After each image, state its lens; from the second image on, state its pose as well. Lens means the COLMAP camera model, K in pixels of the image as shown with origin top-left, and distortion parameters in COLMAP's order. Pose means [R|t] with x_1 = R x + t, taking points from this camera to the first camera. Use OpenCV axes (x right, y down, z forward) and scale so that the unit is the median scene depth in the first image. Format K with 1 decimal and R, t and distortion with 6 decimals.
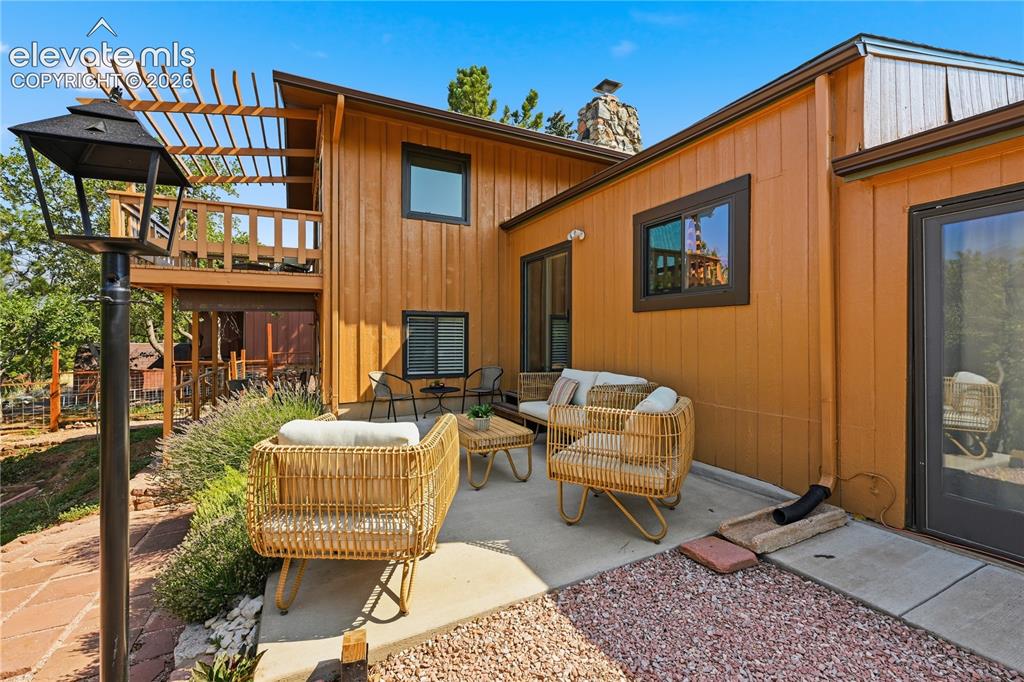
lens RADIAL K [[432.8, 0, 513.3], [0, 432.8, 333.7], [0, 0, 1]] dist [-0.000547, -0.000090]
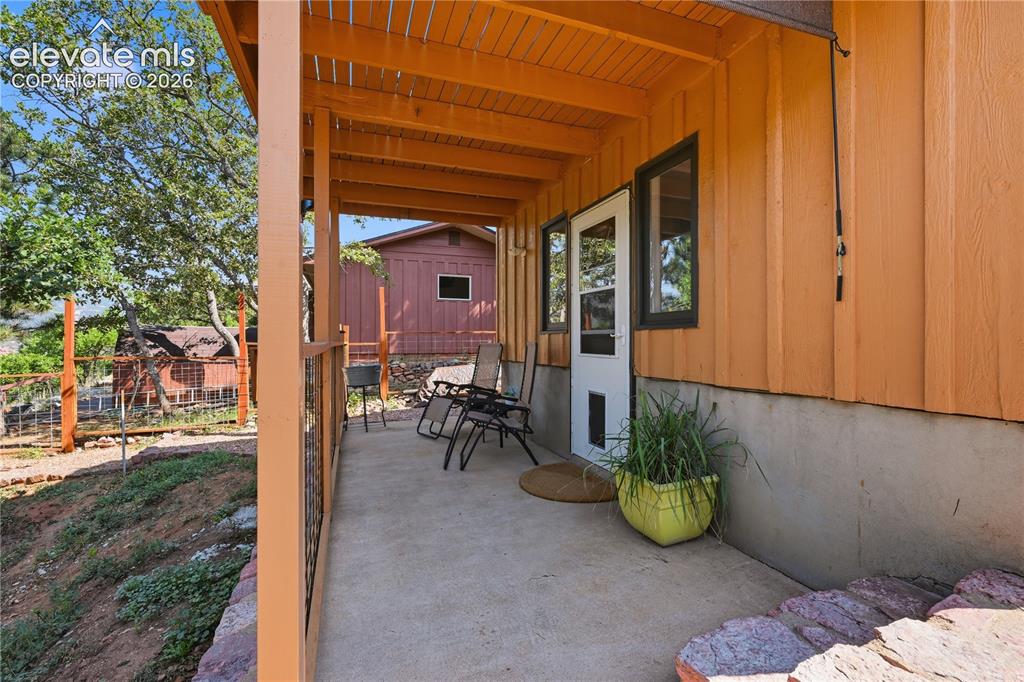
lens RADIAL K [[432.8, 0, 509.9], [0, 432.8, 343.7], [0, 0, 1]] dist [-0.000547, -0.000090]
pose [[0.994652, -0.002378, -0.103256, -0.360137], [0.003068, 0.999974, 0.006522, 0.067359], [0.103238, -0.006804, 0.994633, 0.441625]]
